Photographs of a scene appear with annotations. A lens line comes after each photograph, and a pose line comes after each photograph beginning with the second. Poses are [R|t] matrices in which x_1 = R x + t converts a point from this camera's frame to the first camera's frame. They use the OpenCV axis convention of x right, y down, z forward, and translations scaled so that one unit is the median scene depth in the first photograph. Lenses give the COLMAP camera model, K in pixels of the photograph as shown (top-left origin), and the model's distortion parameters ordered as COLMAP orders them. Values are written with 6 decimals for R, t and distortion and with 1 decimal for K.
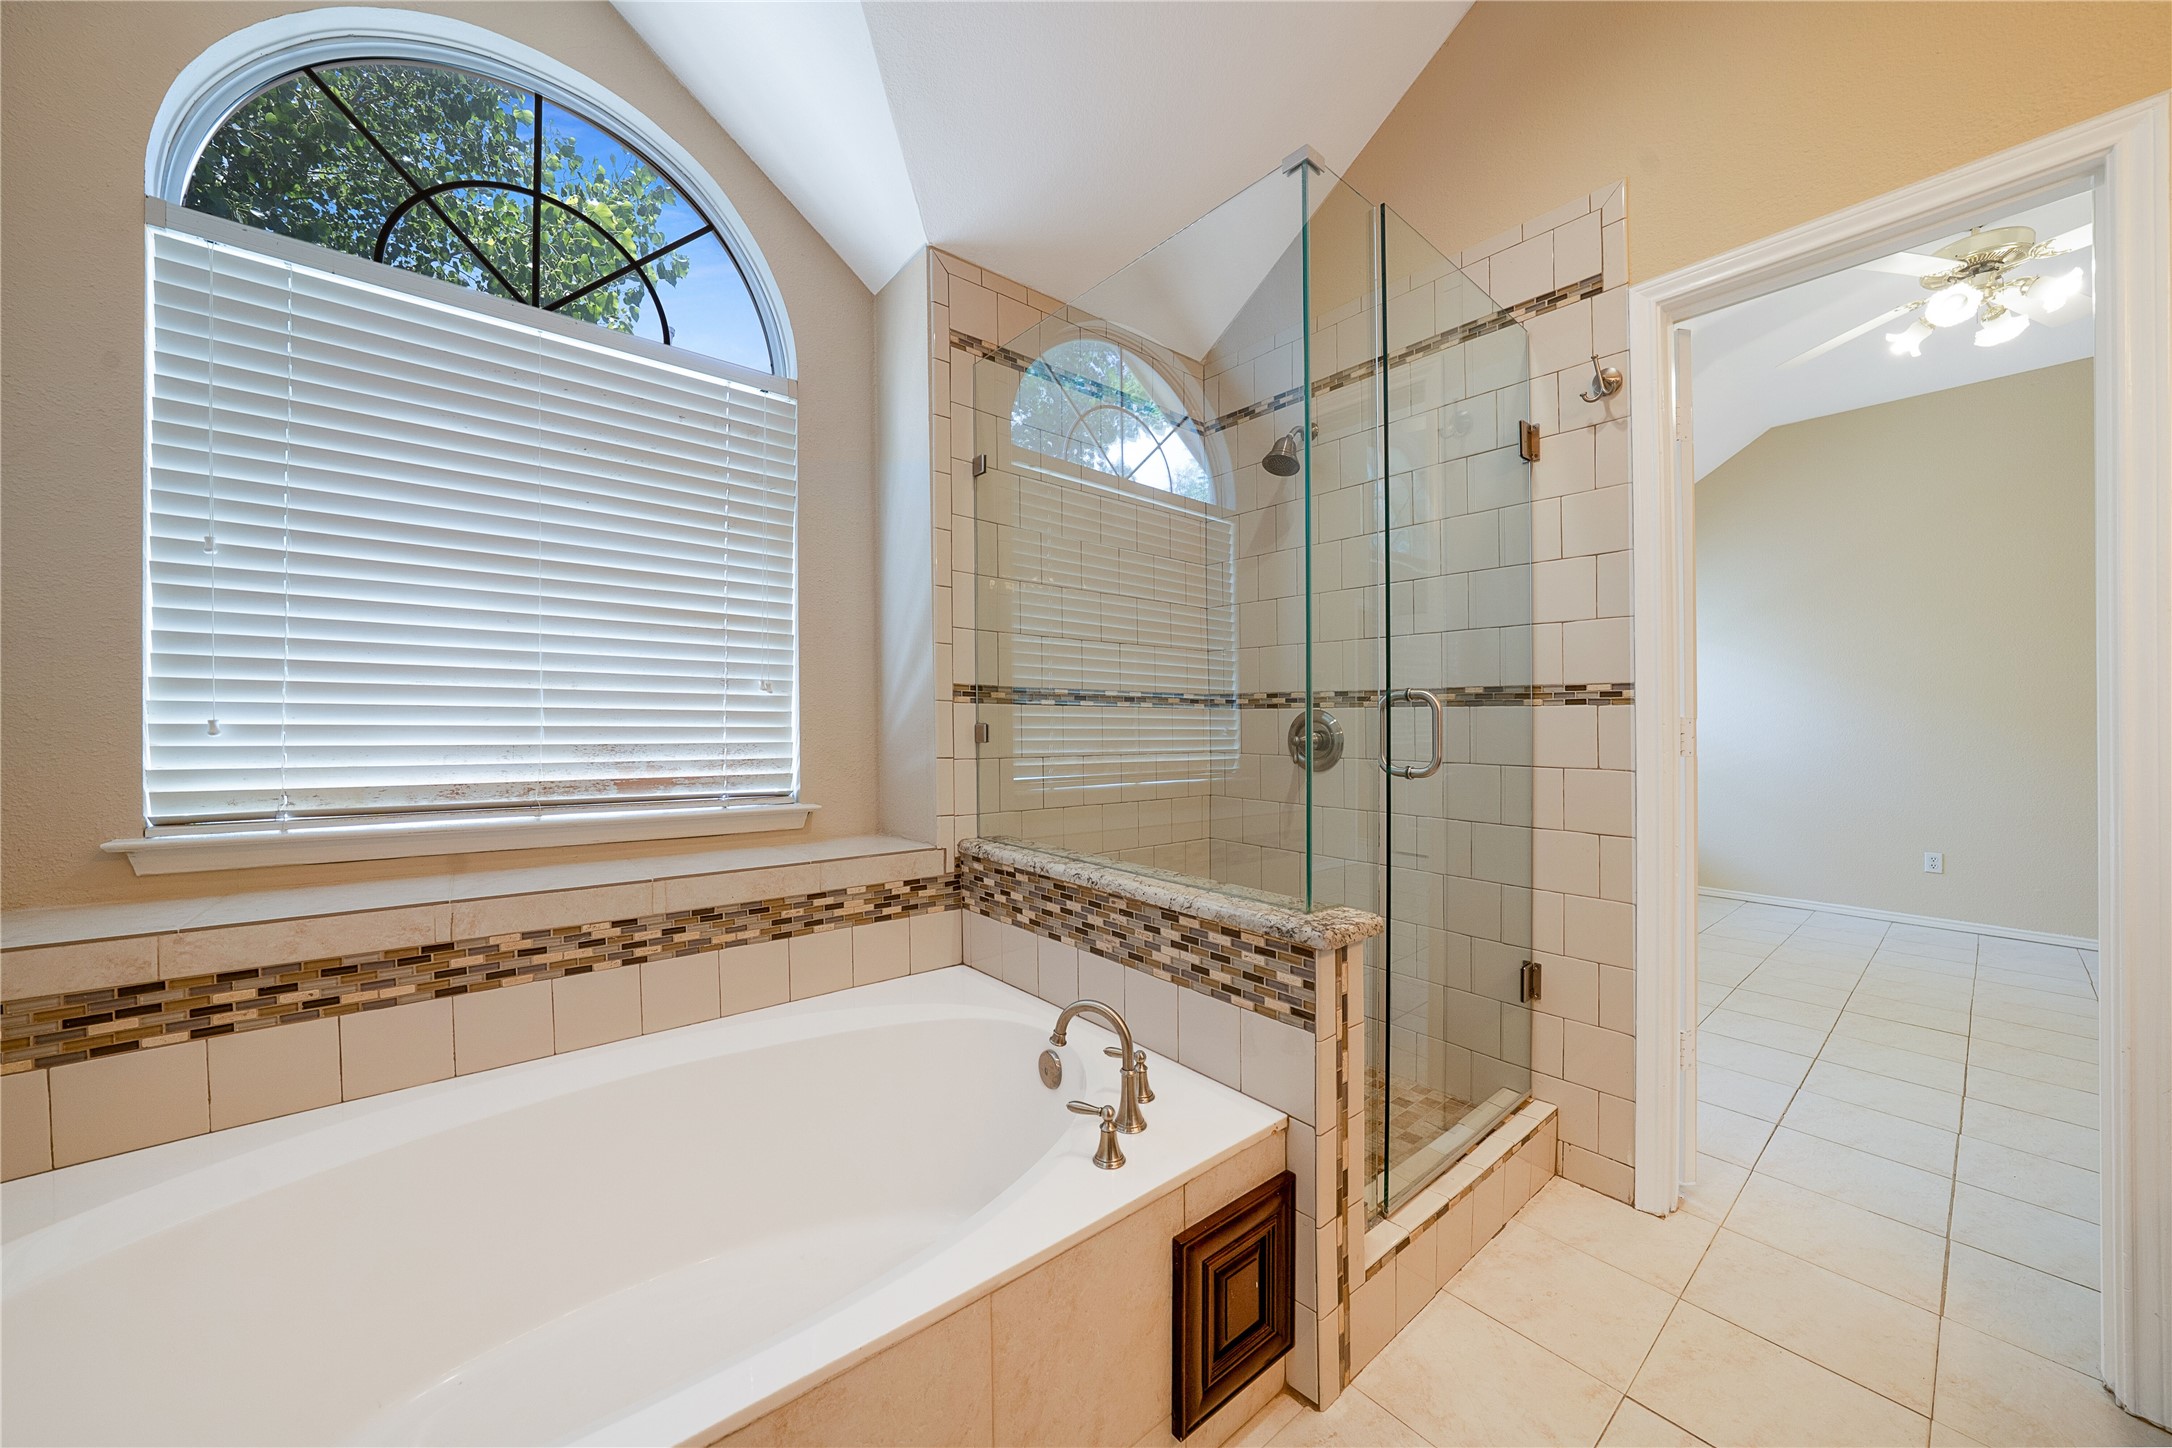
lens RADIAL K [[764.1, 0, 1096.0], [0, 764.1, 722.9], [0, 0, 1]] dist [-0.024250, -0.000142]
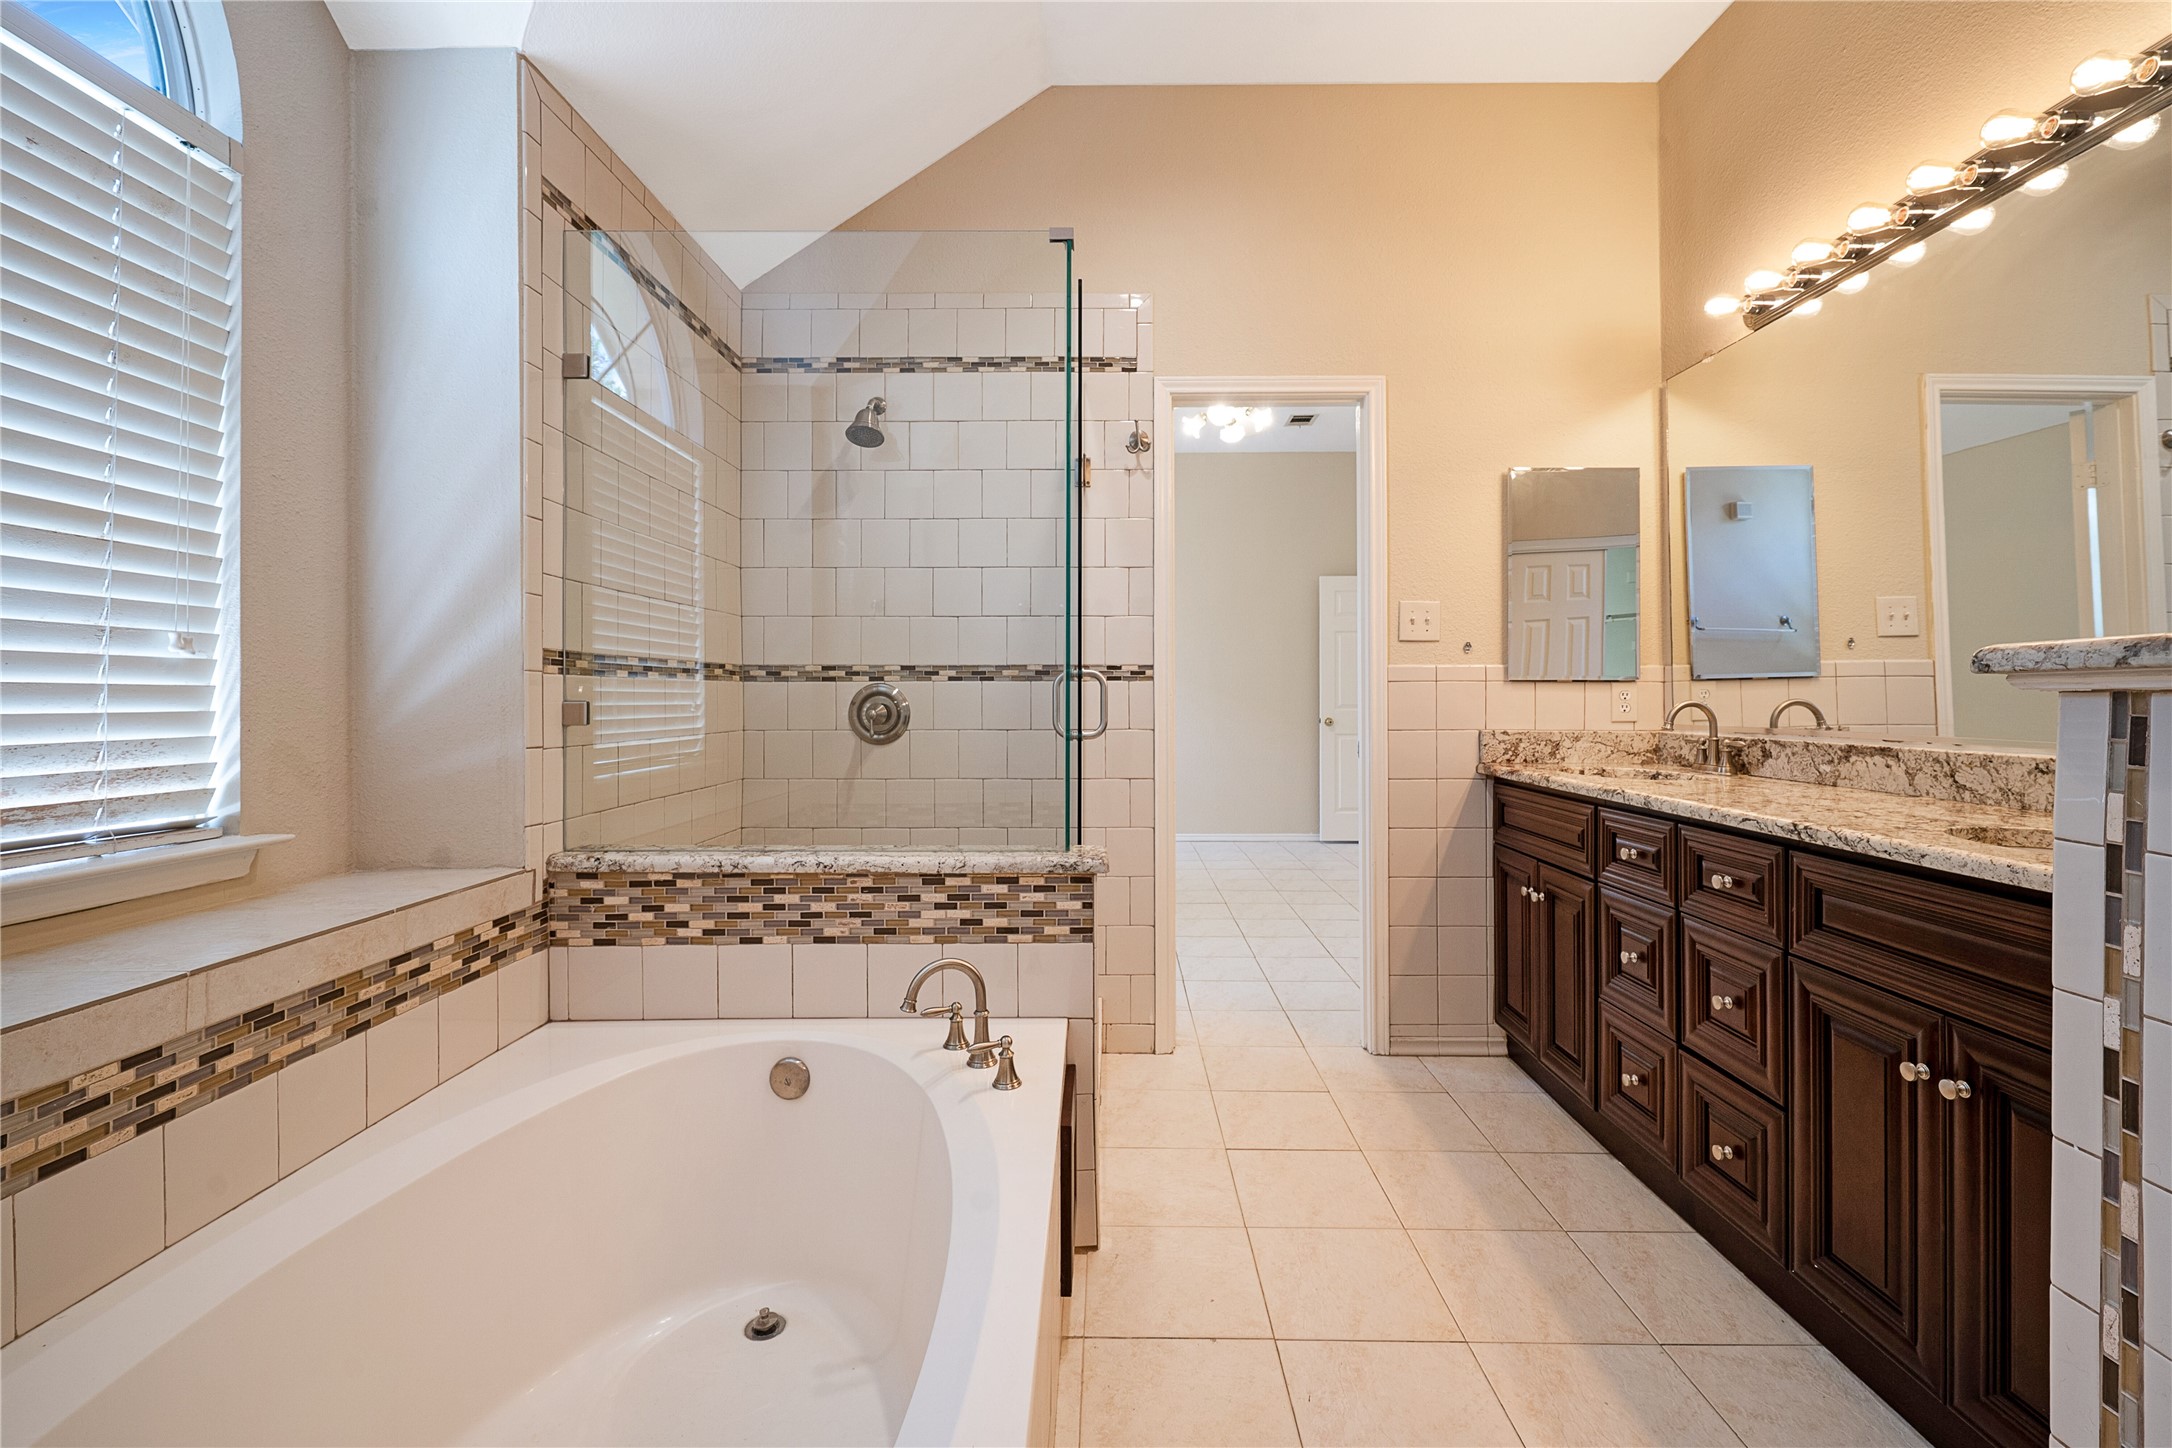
lens RADIAL K [[925.1, 0, 1084.0], [0, 925.1, 683.7], [0, 0, 1]] dist [0.000159, 0.000124]
pose [[0.652621, 0.001595, 0.757683, -0.616270], [0.007589, 0.999934, -0.008642, -0.005538], [-0.757647, 0.011390, 0.652566, 0.002452]]
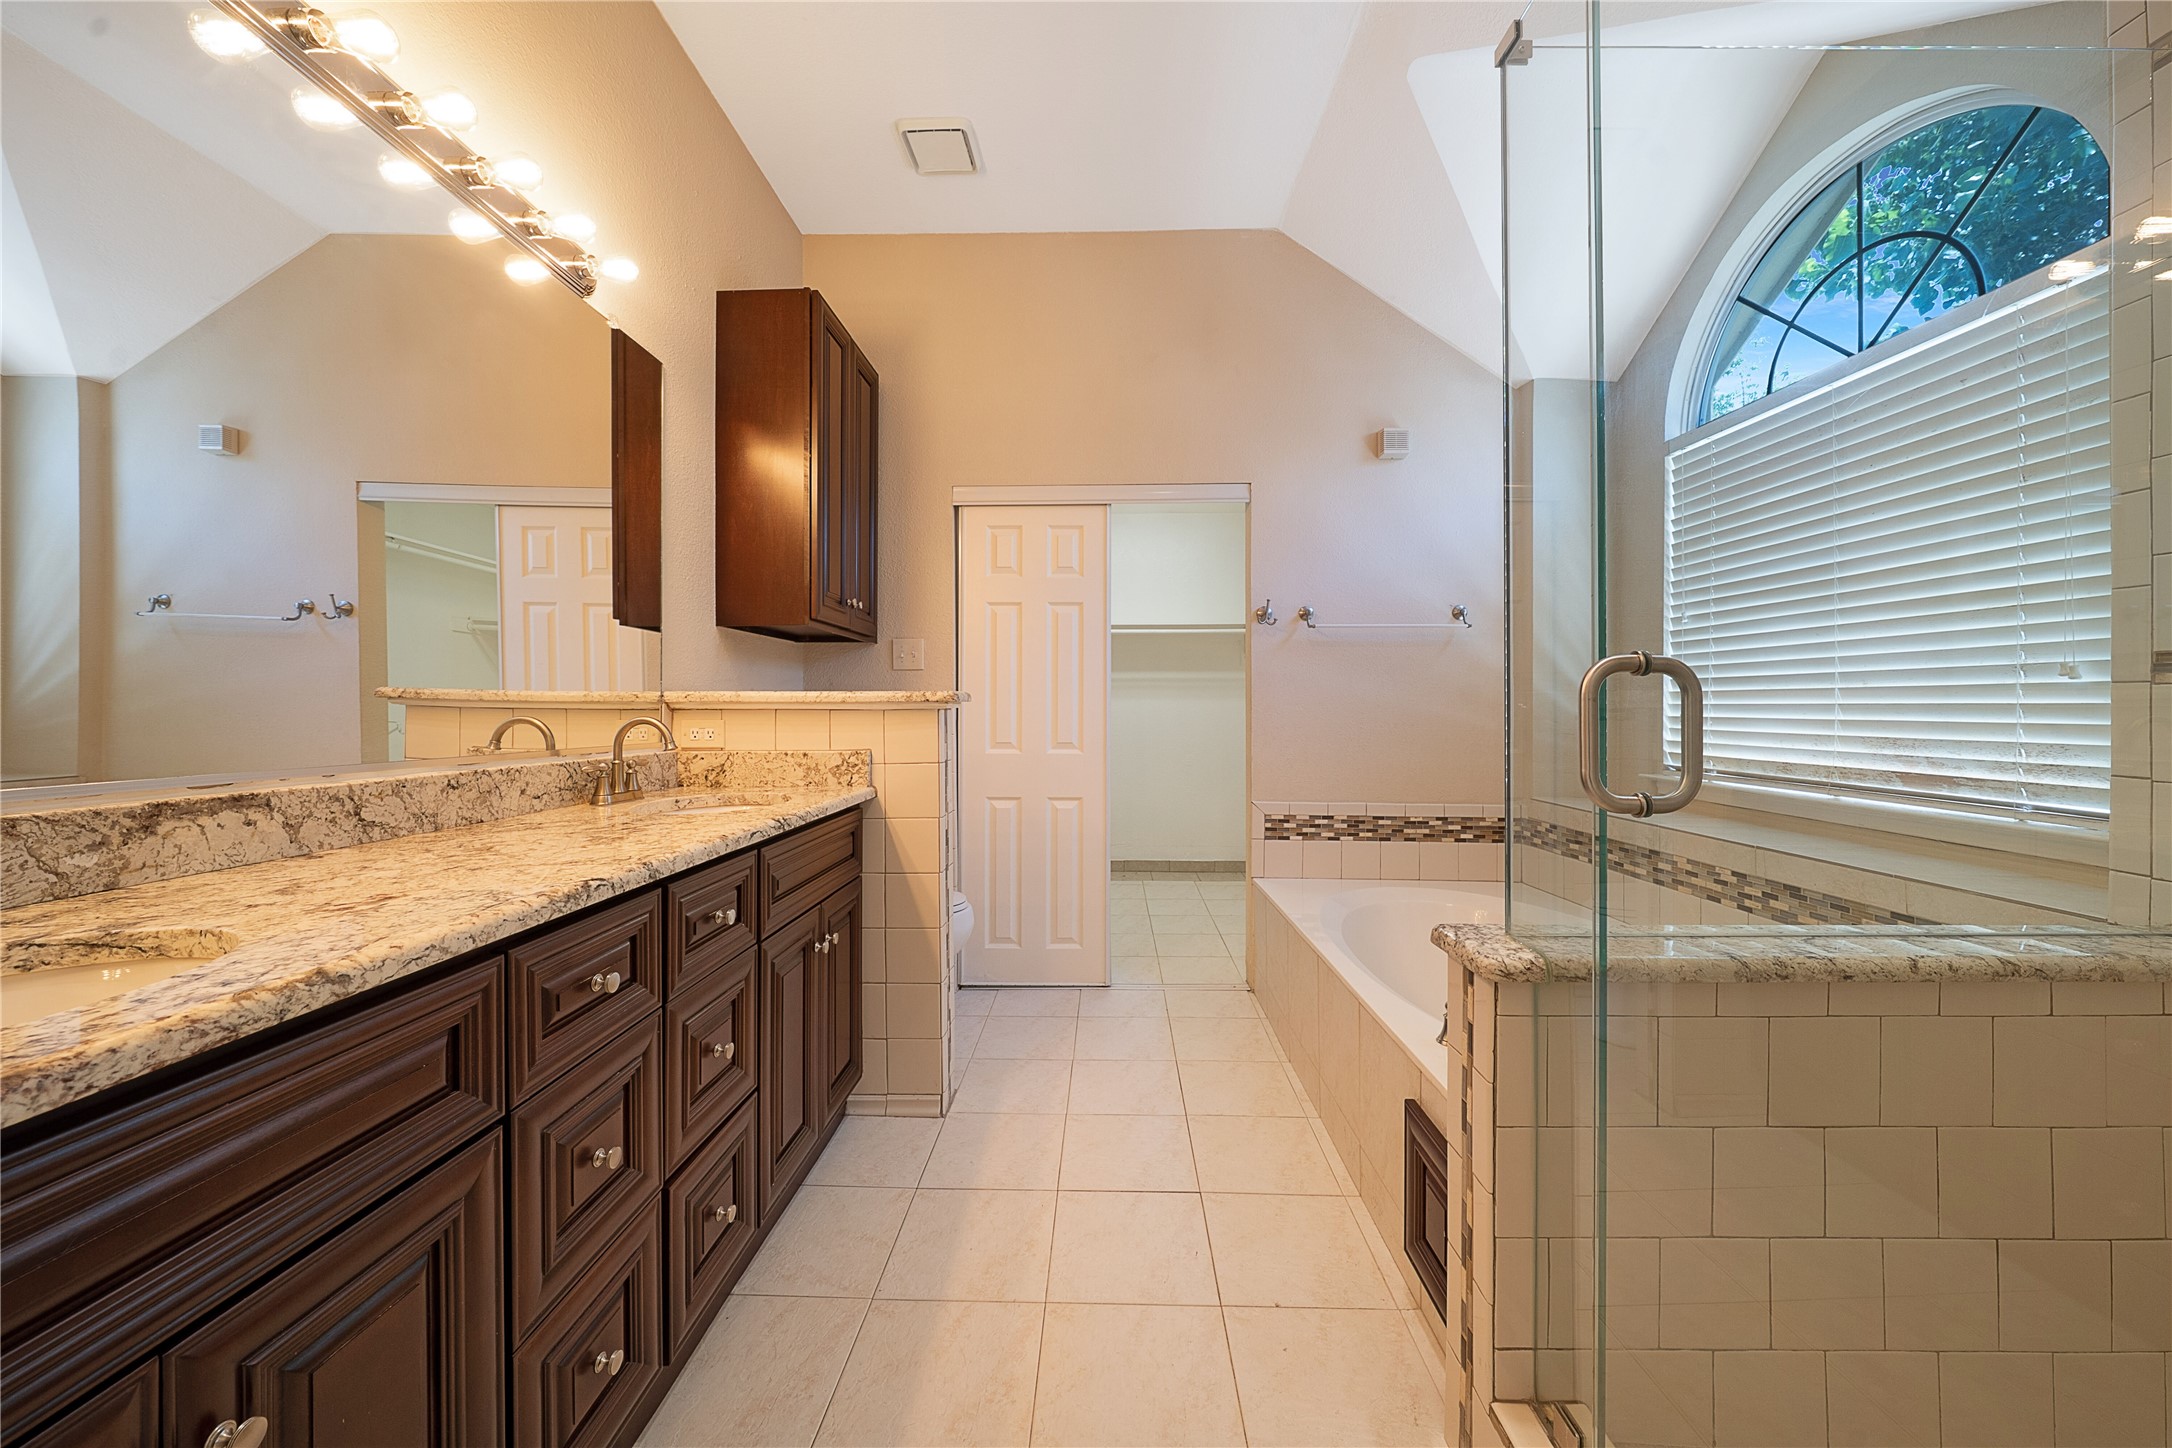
lens RADIAL K [[746.5, 0, 1076.4], [0, 746.5, 717.1], [0, 0, 1]] dist [0.000523, 0.000043]
pose [[-0.666638, 0.001036, -0.745381, 0.928847], [-0.007559, 0.999938, 0.008150, -0.000070], [0.745344, 0.011068, -0.666589, 0.897086]]
